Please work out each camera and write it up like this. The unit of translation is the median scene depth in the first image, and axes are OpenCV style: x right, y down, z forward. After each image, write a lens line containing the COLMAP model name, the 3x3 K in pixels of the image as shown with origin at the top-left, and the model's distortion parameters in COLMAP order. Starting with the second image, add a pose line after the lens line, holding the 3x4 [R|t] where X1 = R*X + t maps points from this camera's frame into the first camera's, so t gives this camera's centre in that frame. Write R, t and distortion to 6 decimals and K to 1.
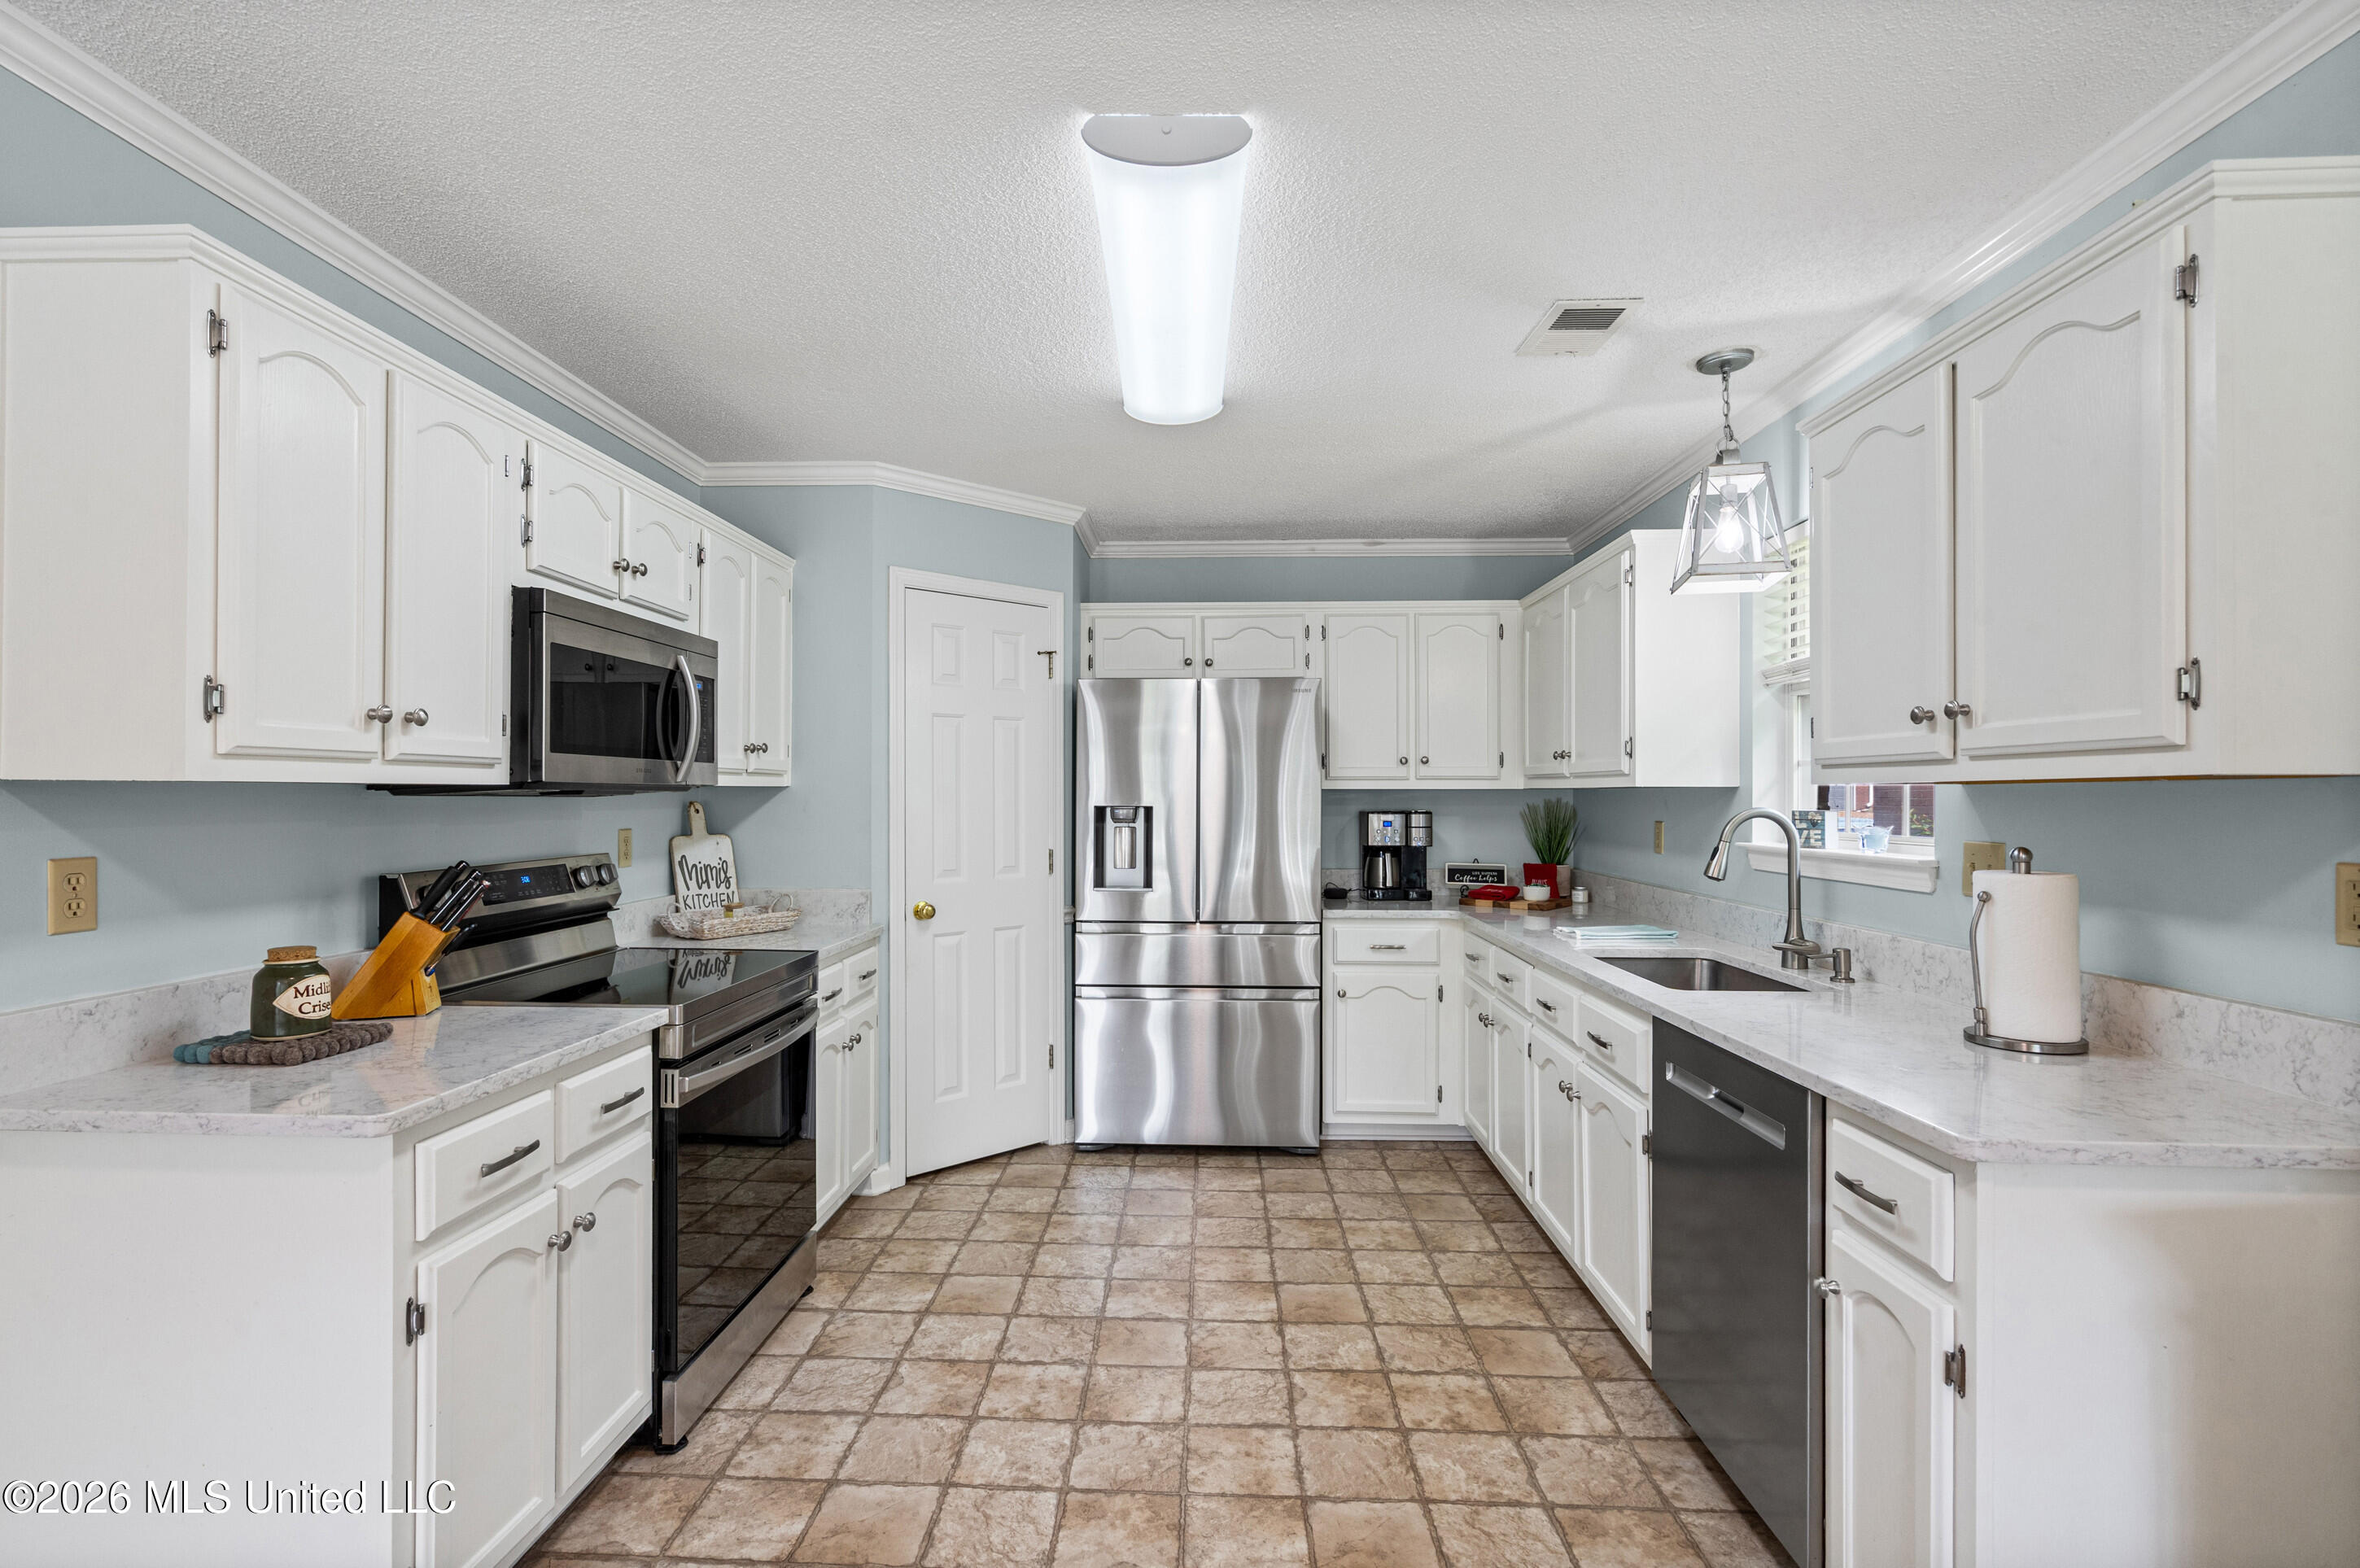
lens RADIAL K [[1076.5, 0, 1169.3], [0, 1076.5, 783.6], [0, 0, 1]] dist [-0.006941, 0.002692]
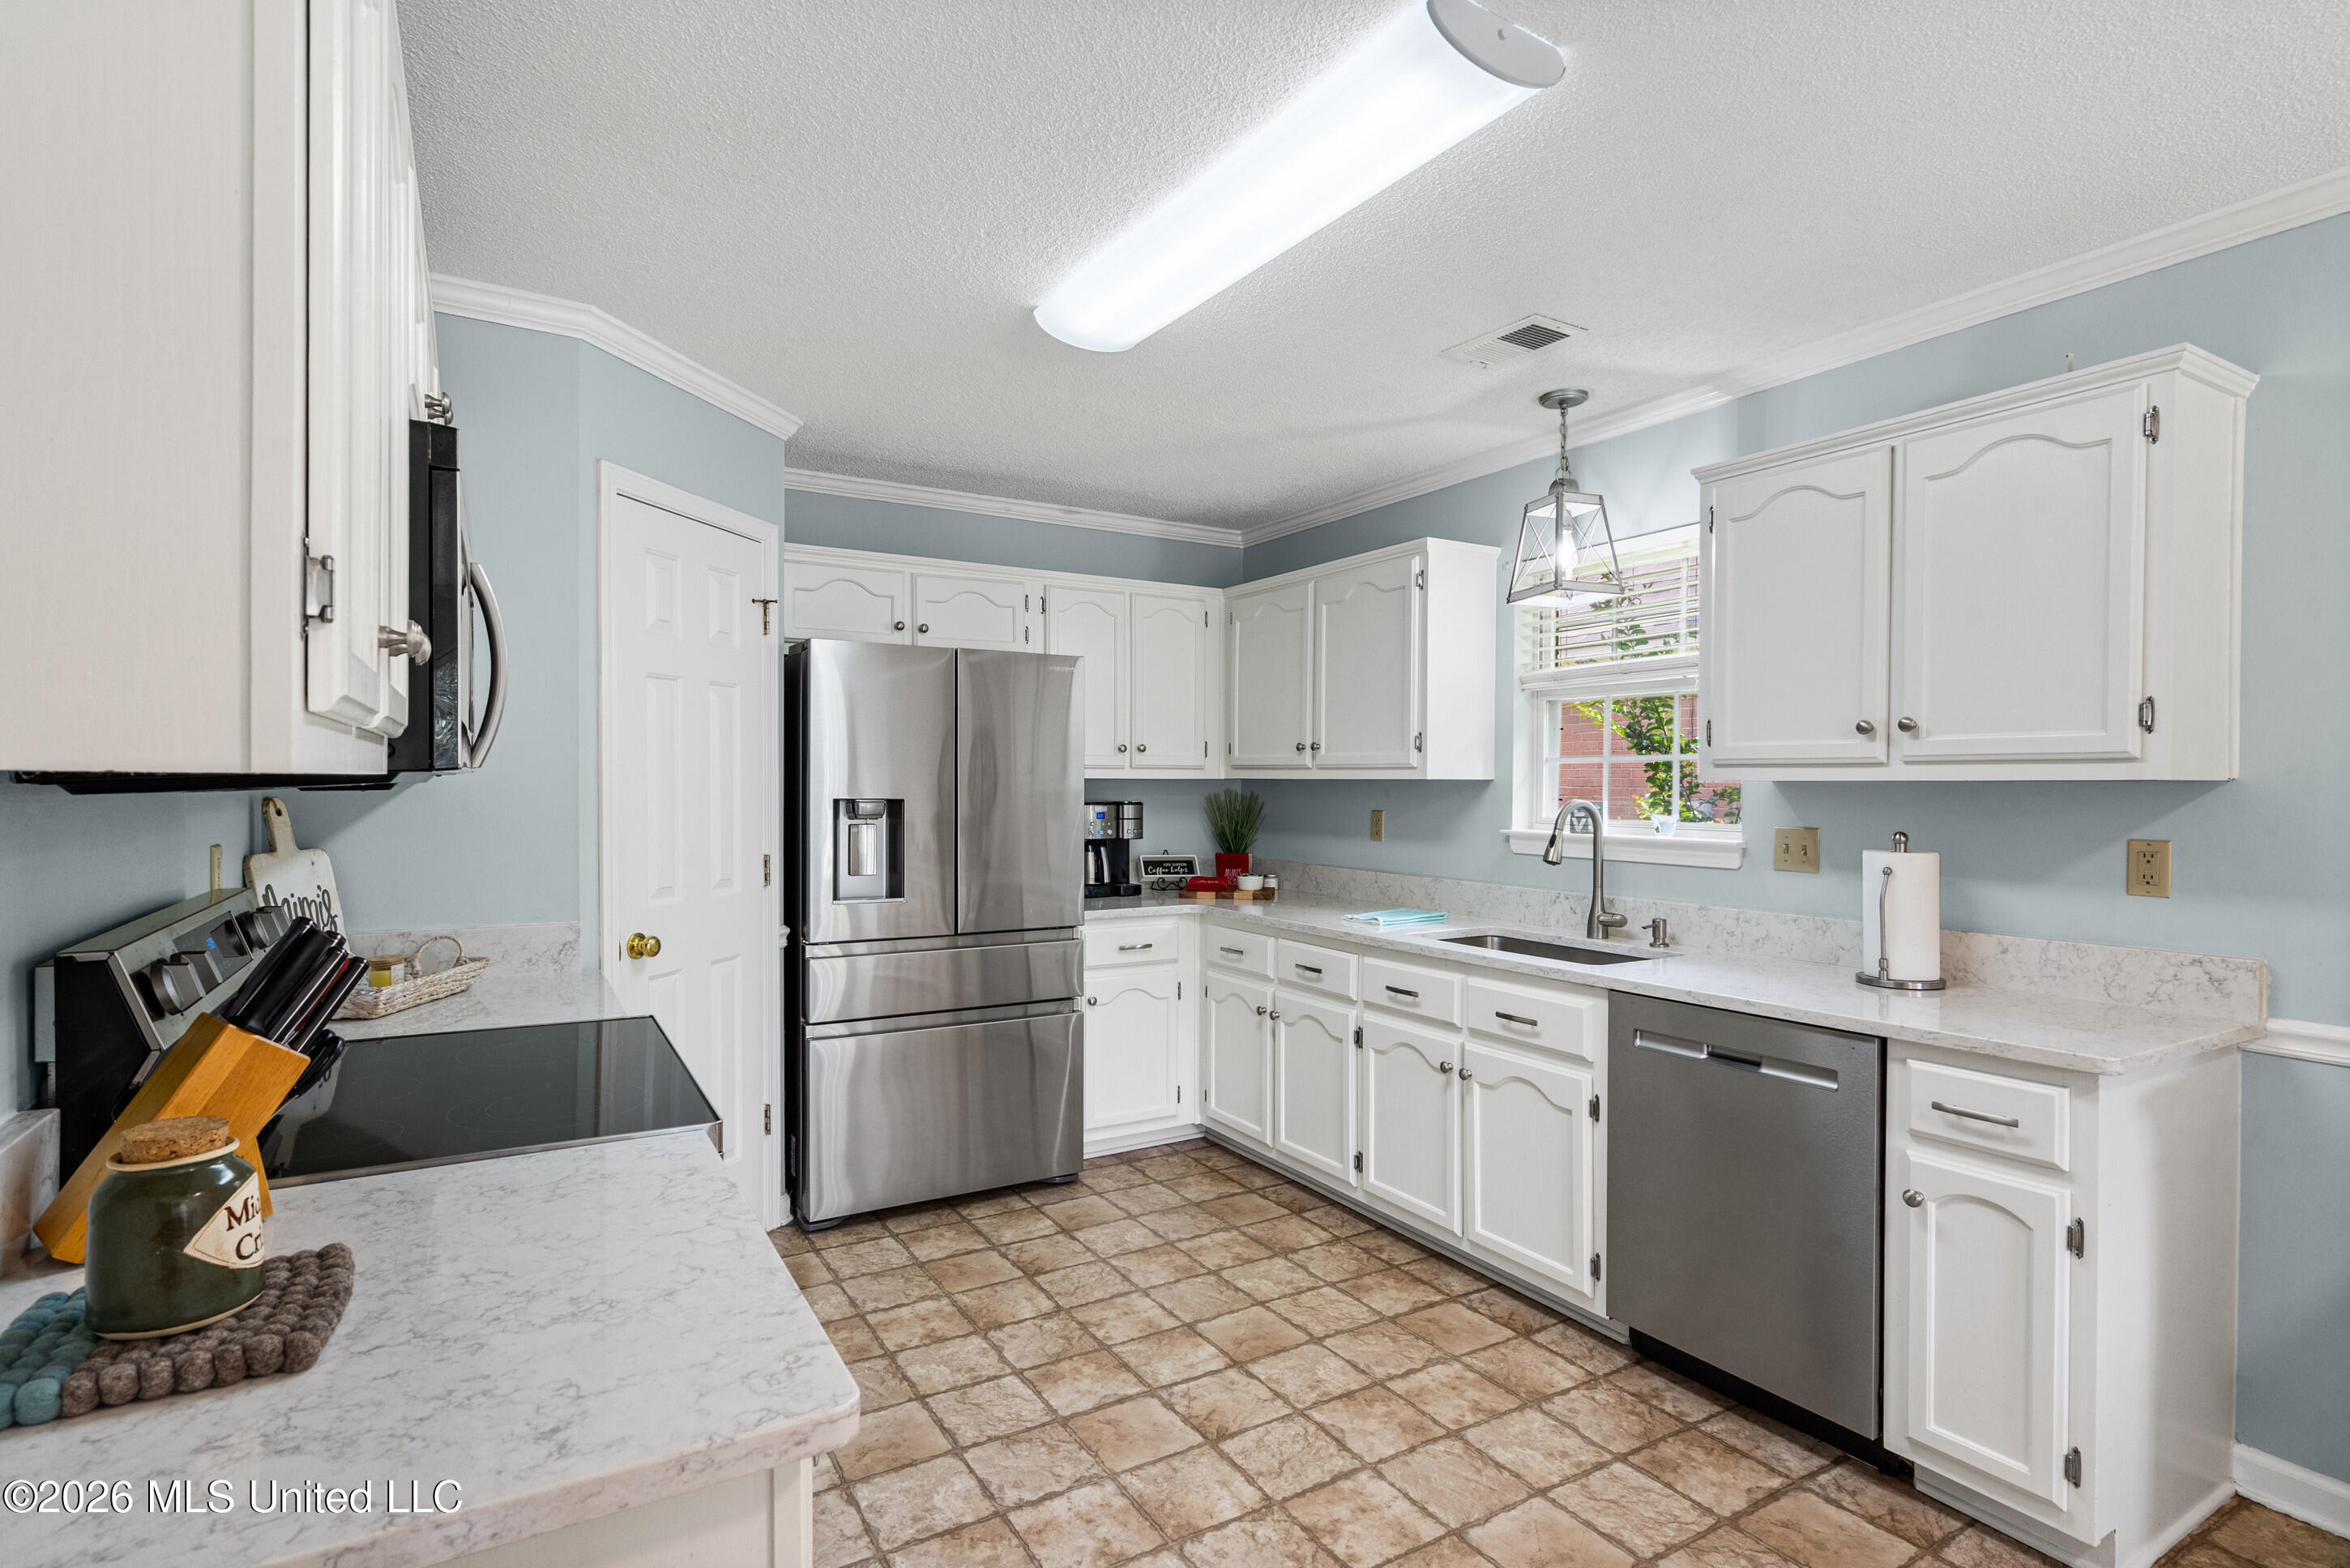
lens RADIAL K [[1139.0, 0, 1159.9], [0, 1139.0, 789.6], [0, 0, 1]] dist [-0.003139, 0.001648]
pose [[0.839234, -0.001096, 0.543770, -0.476378], [-0.009719, 0.999808, 0.017015, -0.004200], [-0.543684, -0.019565, 0.839062, 0.231473]]
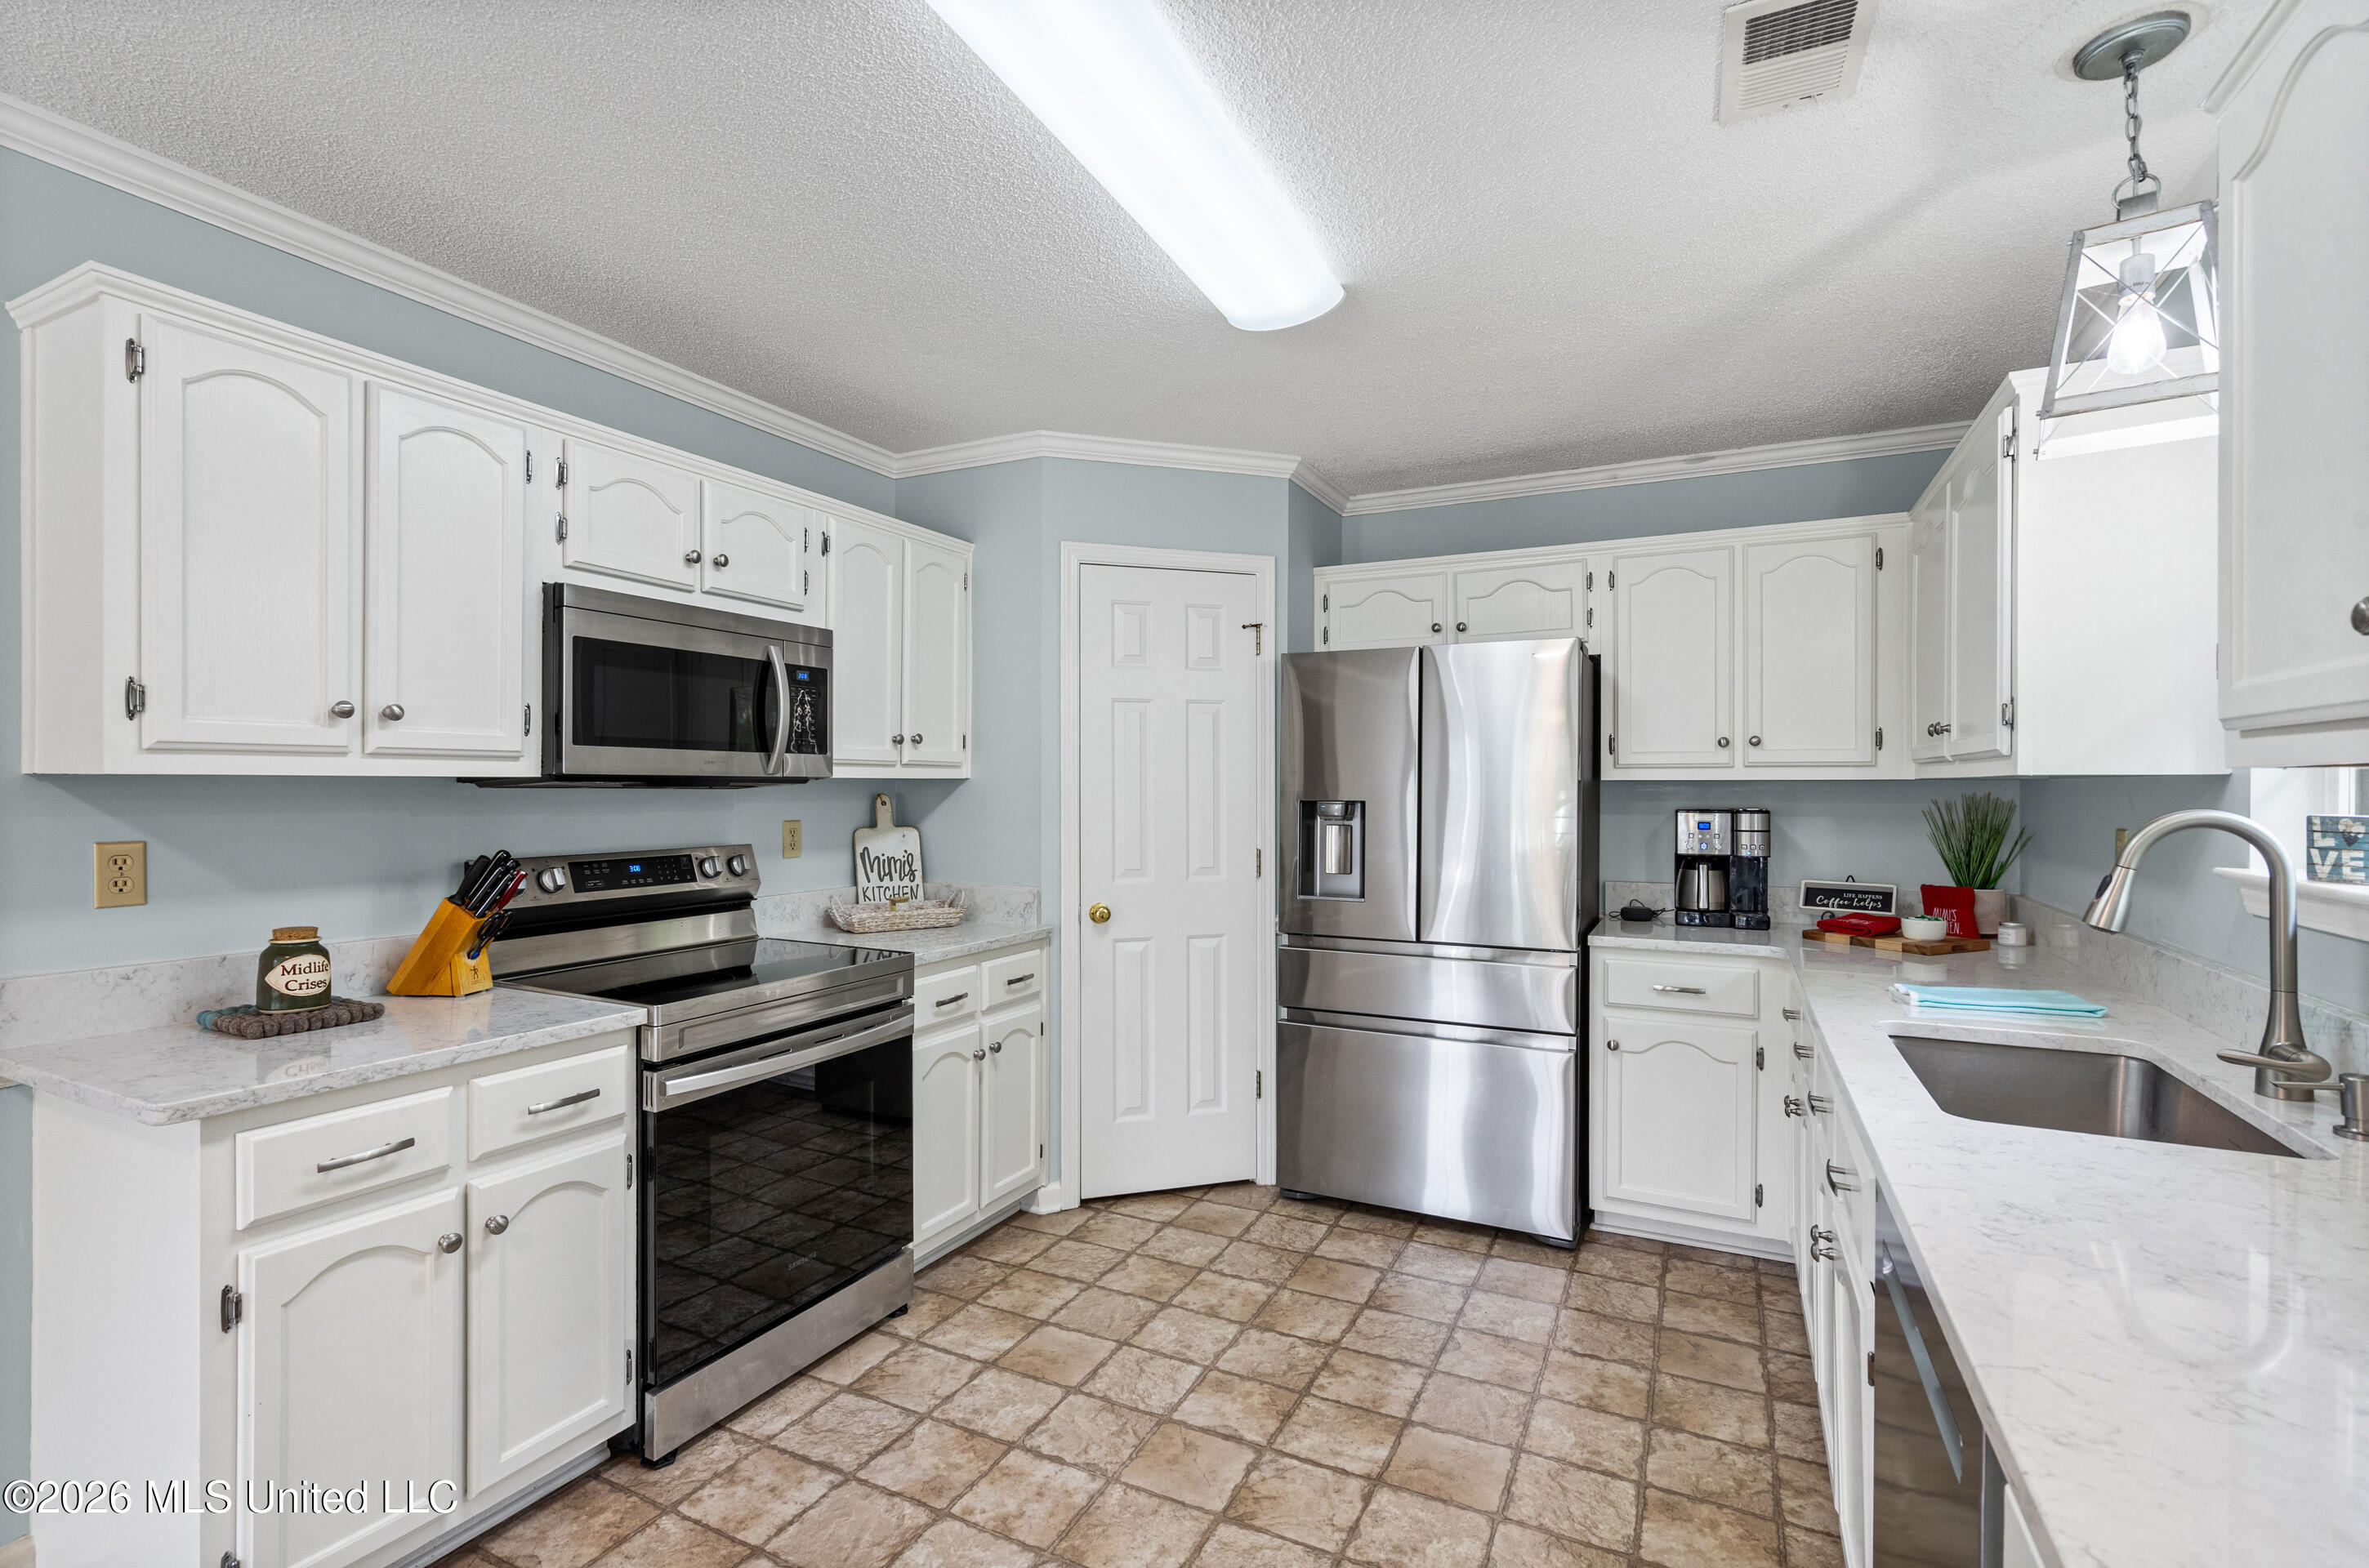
lens RADIAL K [[1080.5, 0, 1169.1], [0, 1080.5, 782.8], [0, 0, 1]] dist [-0.006941, 0.002692]
pose [[0.909828, -0.001216, -0.414985, 0.284792], [0.003730, 0.999979, 0.005248, 0.002610], [0.414970, -0.006323, 0.909813, 0.247906]]
